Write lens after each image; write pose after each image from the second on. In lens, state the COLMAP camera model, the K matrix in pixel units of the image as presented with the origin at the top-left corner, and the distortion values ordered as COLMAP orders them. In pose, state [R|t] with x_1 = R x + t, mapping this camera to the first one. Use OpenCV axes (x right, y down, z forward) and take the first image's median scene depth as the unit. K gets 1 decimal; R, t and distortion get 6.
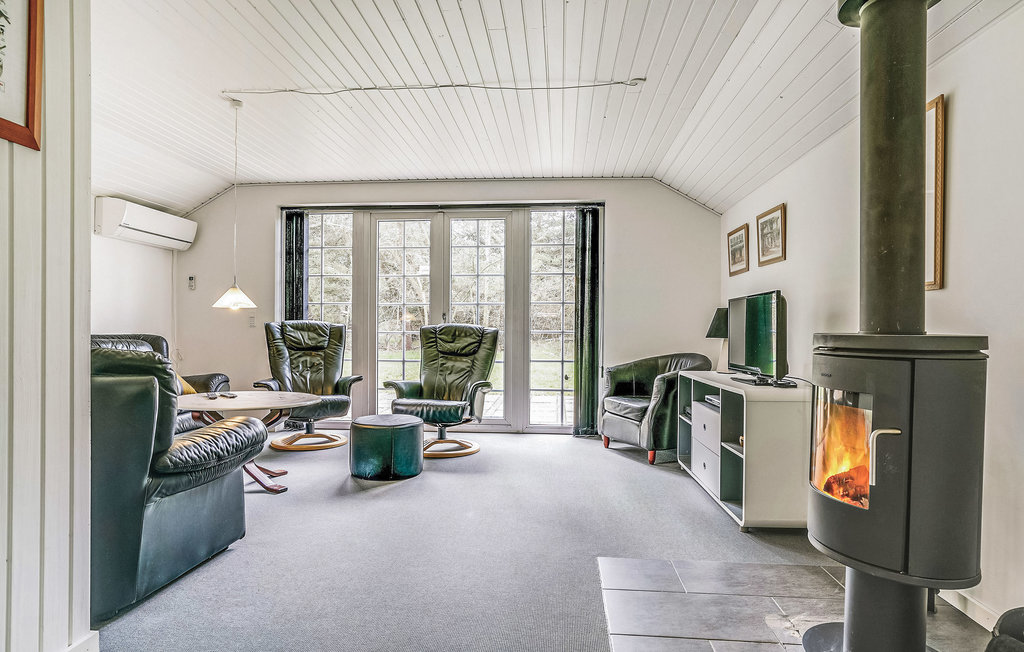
lens RADIAL K [[572.2, 0, 545.6], [0, 572.2, 349.8], [0, 0, 1]] dist [-0.048931, 0.055492]
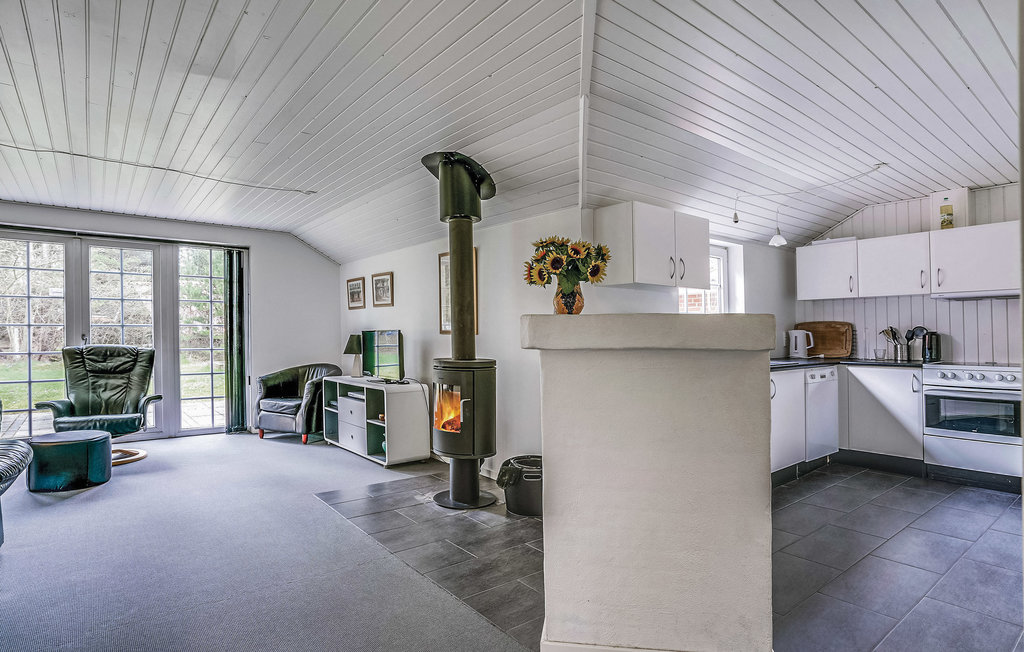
lens RADIAL K [[518.1, 0, 493.4], [0, 518.1, 332.8], [0, 0, 1]] dist [-0.003652, -0.000160]
pose [[0.777673, -0.004960, 0.628650, -0.236140], [0.025368, 0.999402, -0.023497, -0.030554], [-0.628157, 0.034221, 0.777334, -0.276515]]
